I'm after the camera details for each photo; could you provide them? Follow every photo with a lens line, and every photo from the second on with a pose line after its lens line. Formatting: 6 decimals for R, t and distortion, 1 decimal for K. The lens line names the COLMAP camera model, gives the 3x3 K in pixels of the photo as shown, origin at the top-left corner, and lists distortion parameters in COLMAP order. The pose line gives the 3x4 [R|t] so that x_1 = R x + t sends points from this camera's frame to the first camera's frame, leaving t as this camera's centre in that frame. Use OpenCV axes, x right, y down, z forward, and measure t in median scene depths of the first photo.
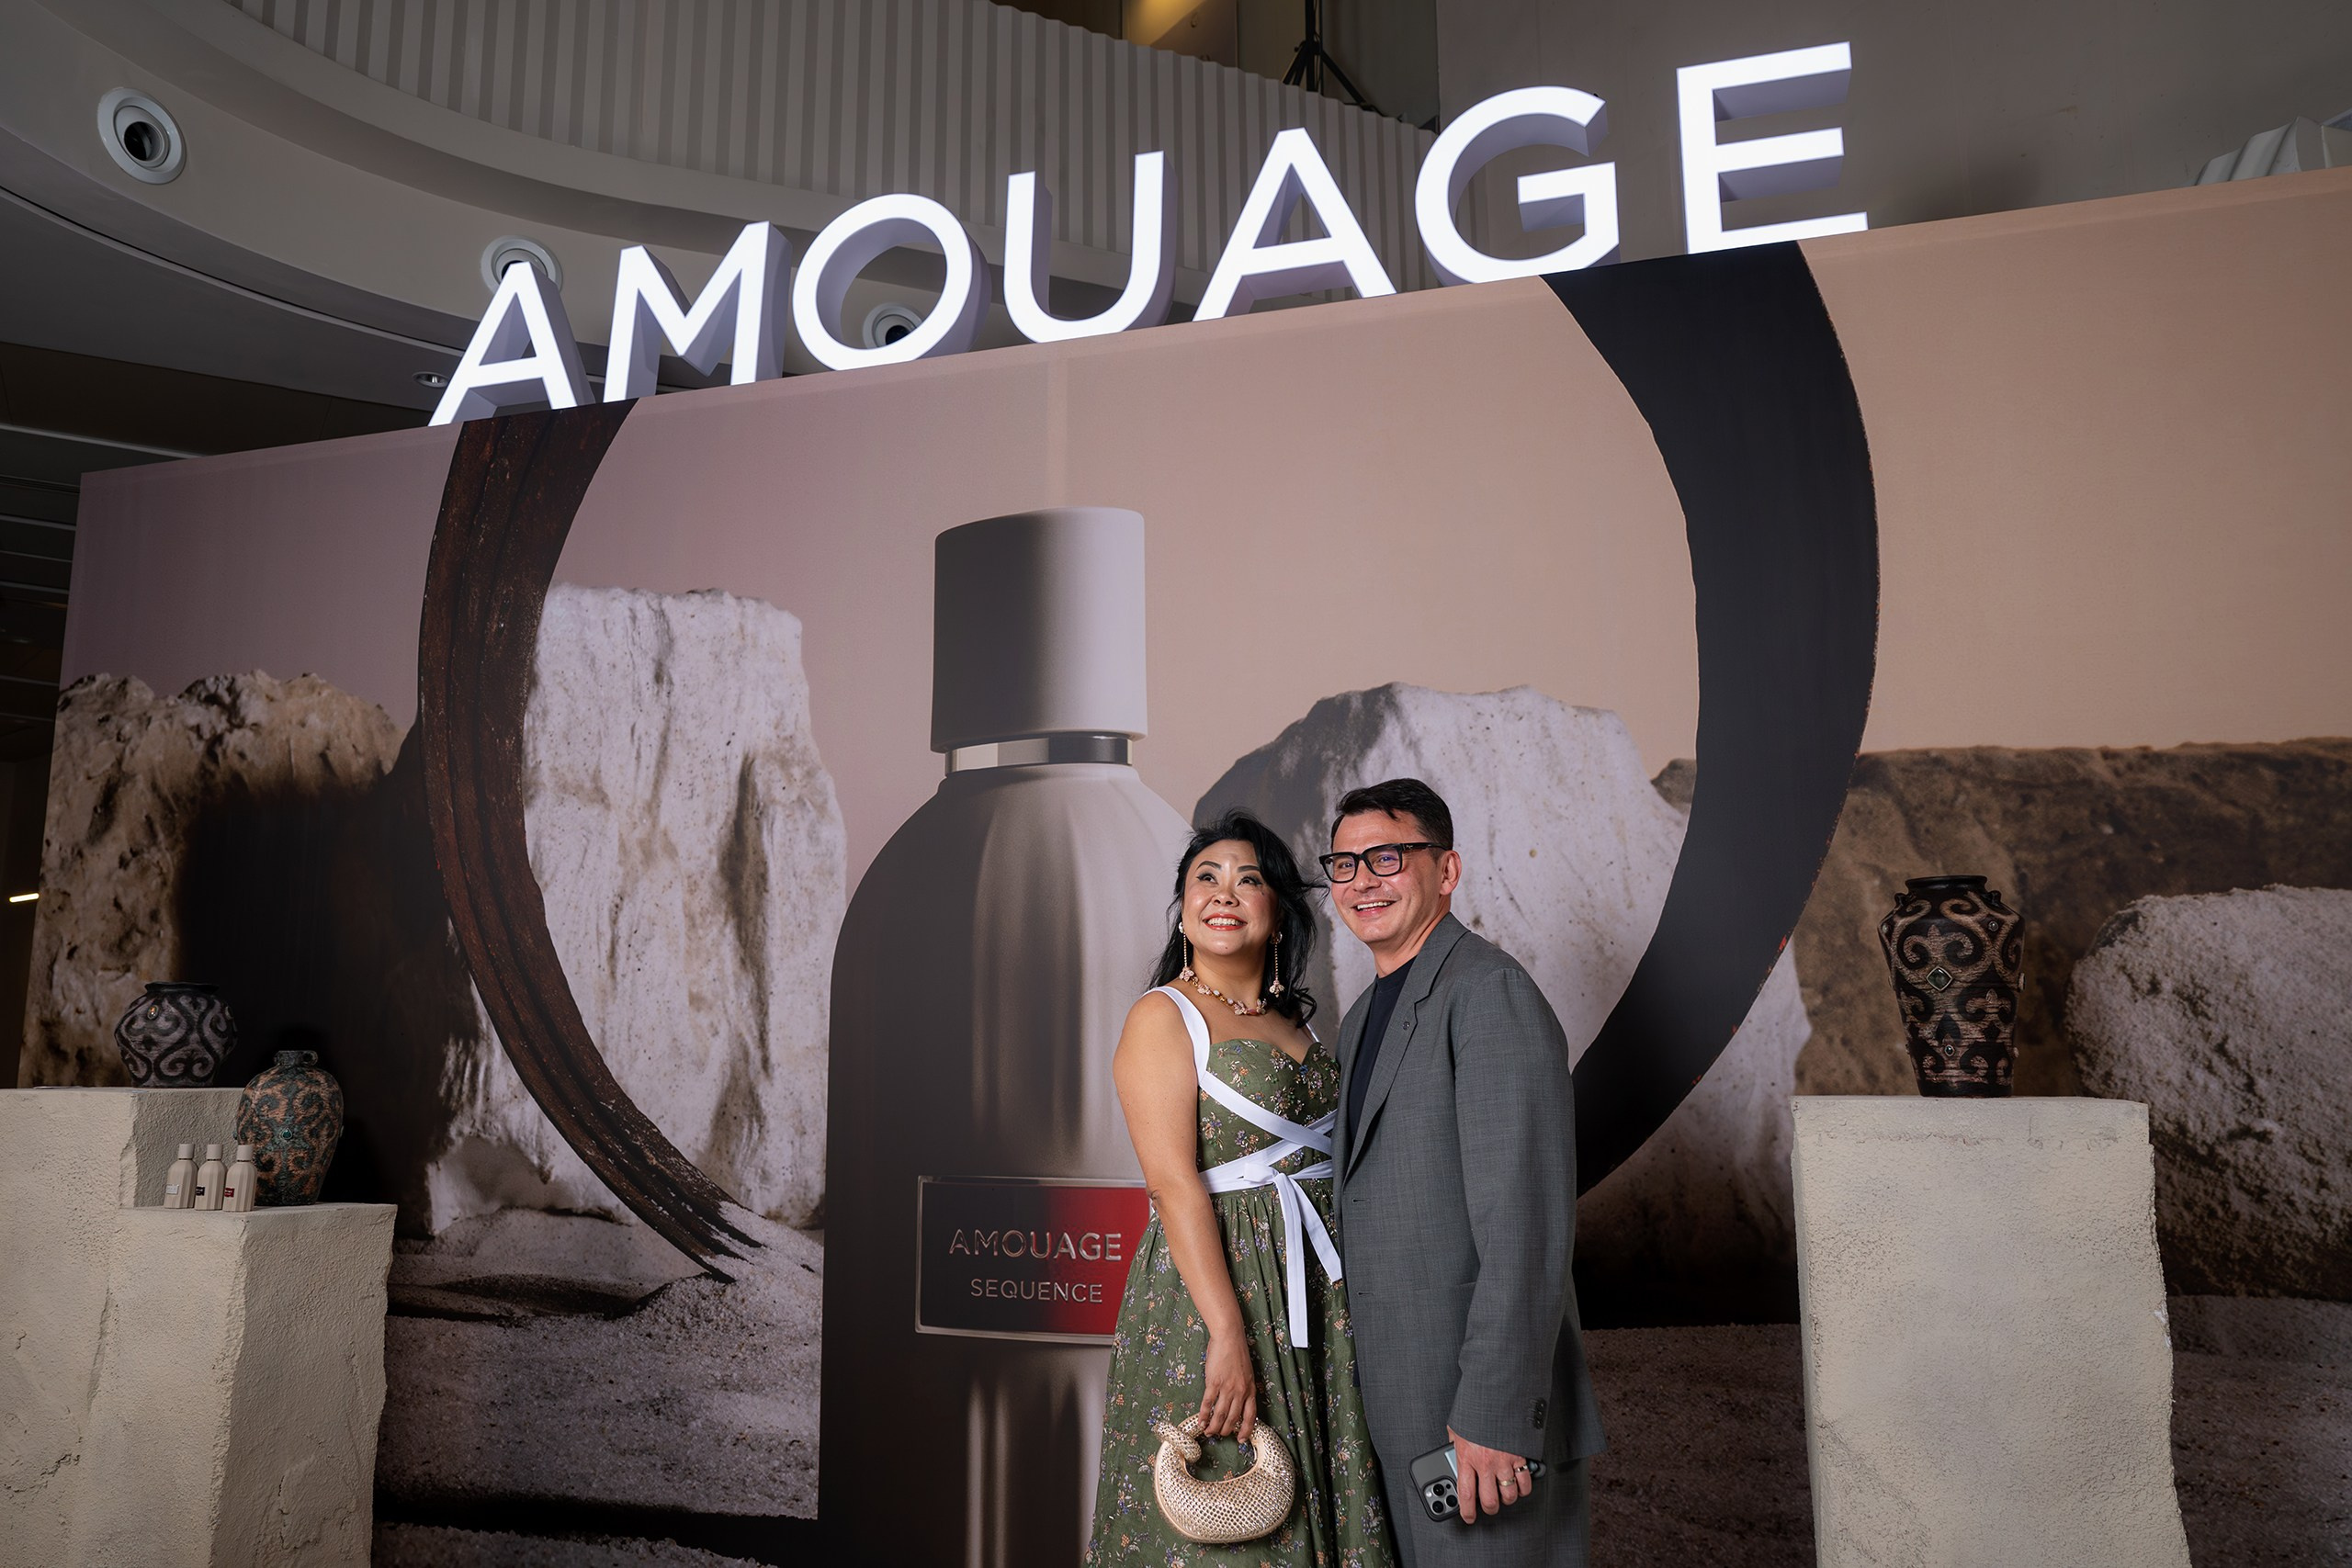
lens RADIAL K [[1682.0, 0, 1123.0], [0, 1682.0, 760.1], [0, 0, 1]] dist [-0.000688, 0.003489]
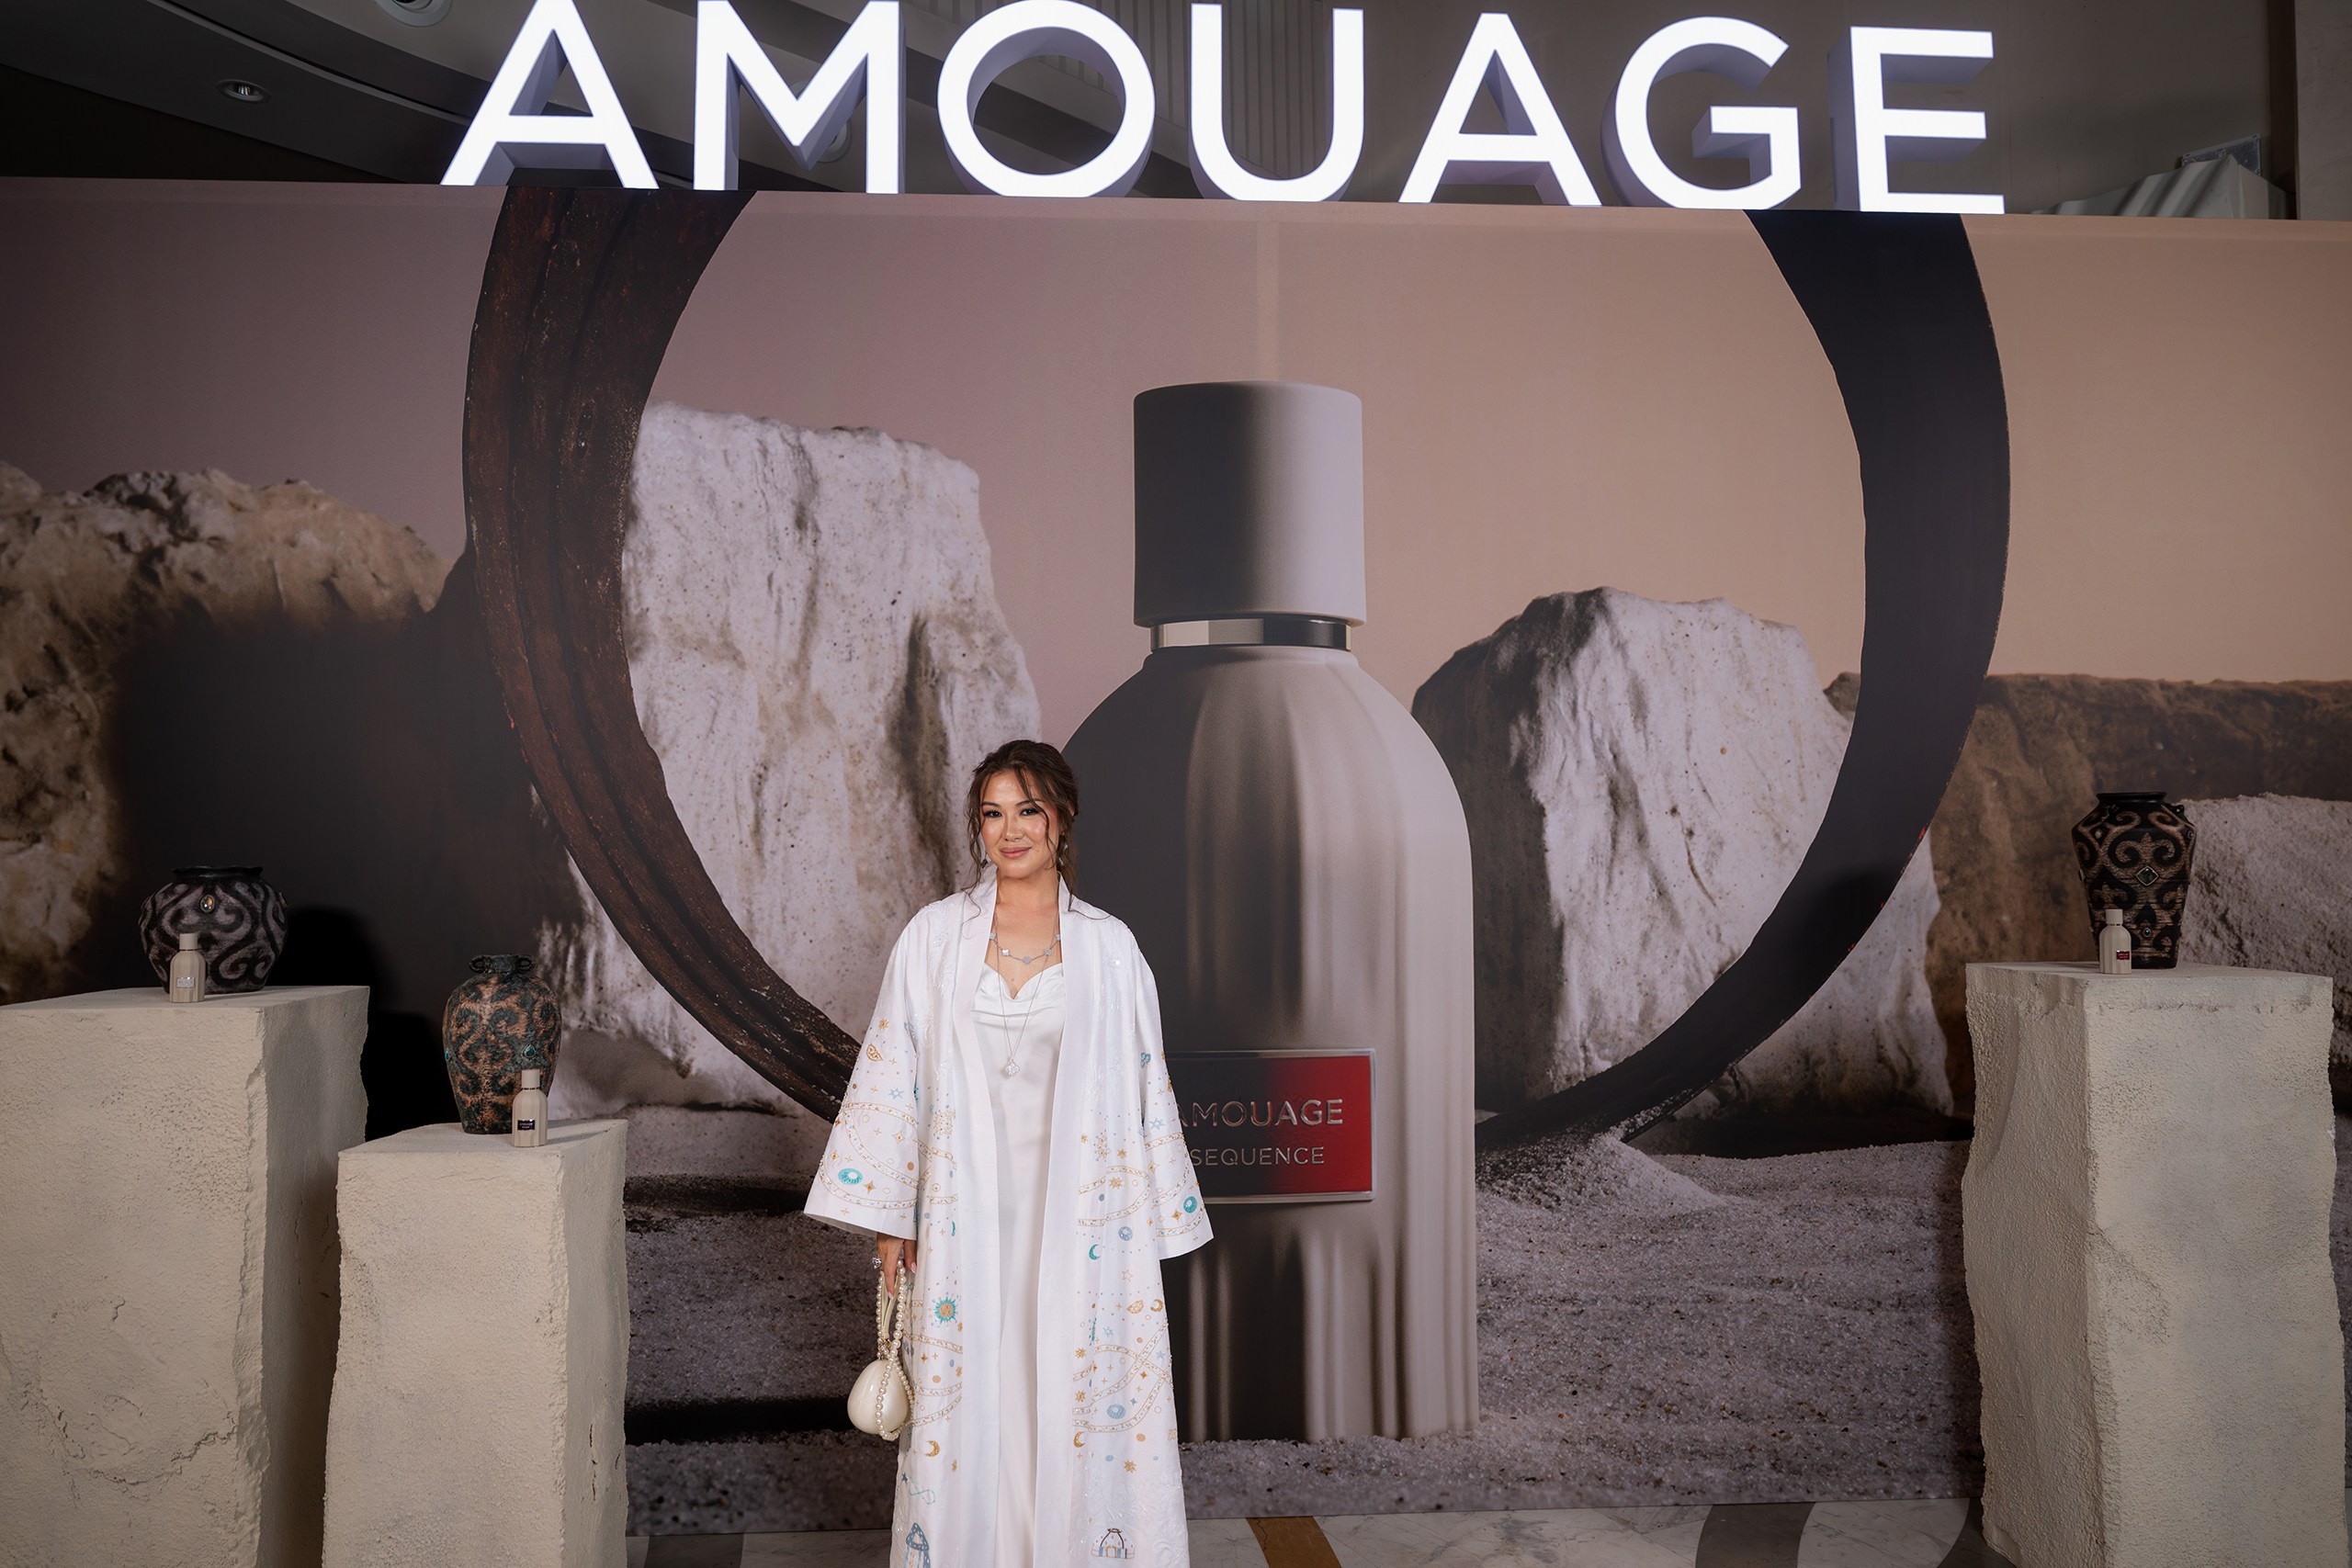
lens RADIAL K [[1650.3, 0, 1175.3], [0, 1650.3, 797.8], [0, 0, 1]] dist [0.000597, 0.003394]
pose [[0.929431, 0.004165, 0.368972, -0.437149], [-0.056591, 0.989715, 0.131381, -0.032488], [-0.364630, -0.142990, 0.920108, 0.101681]]
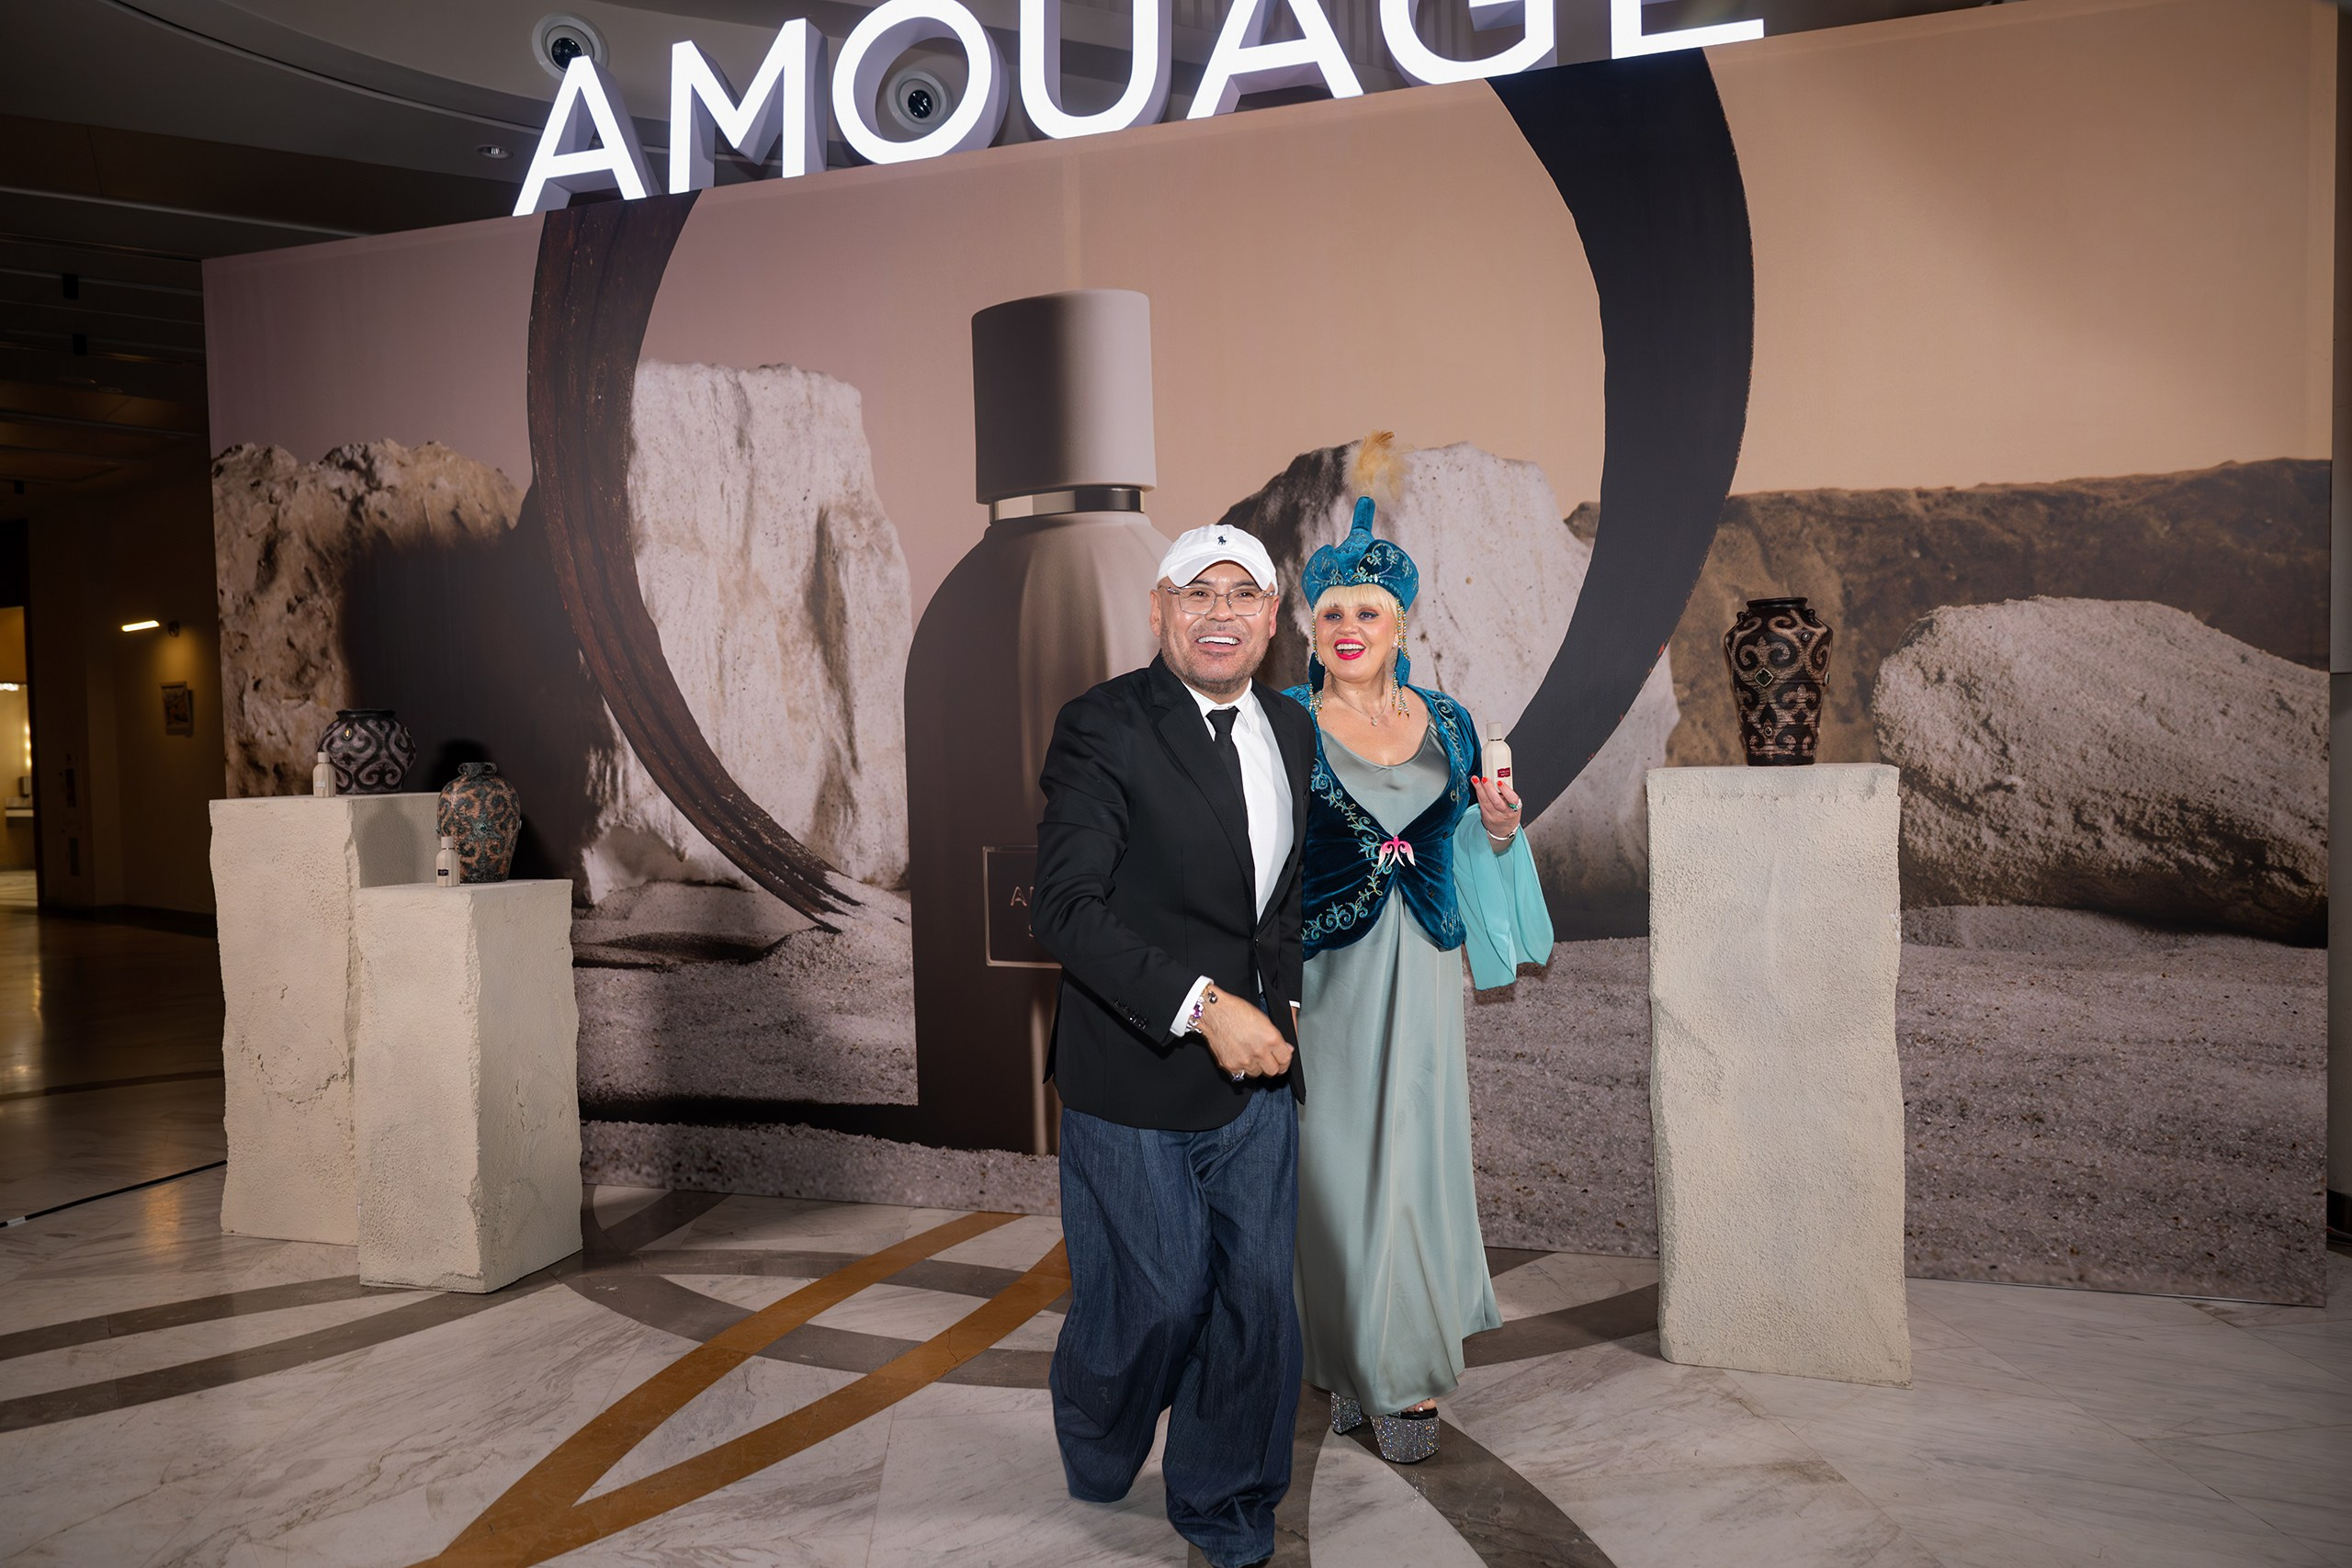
lens RADIAL K [[1583.2, 0, 1177.8], [0, 1583.2, 777.9], [0, 0, 1]] dist [-0.002439, 0.007943]
pose [[0.999426, -0.026470, 0.021162, 0.000168], [0.021777, 0.980072, 0.197445, -0.032593], [-0.025966, -0.196870, 0.980086, -0.147708]]
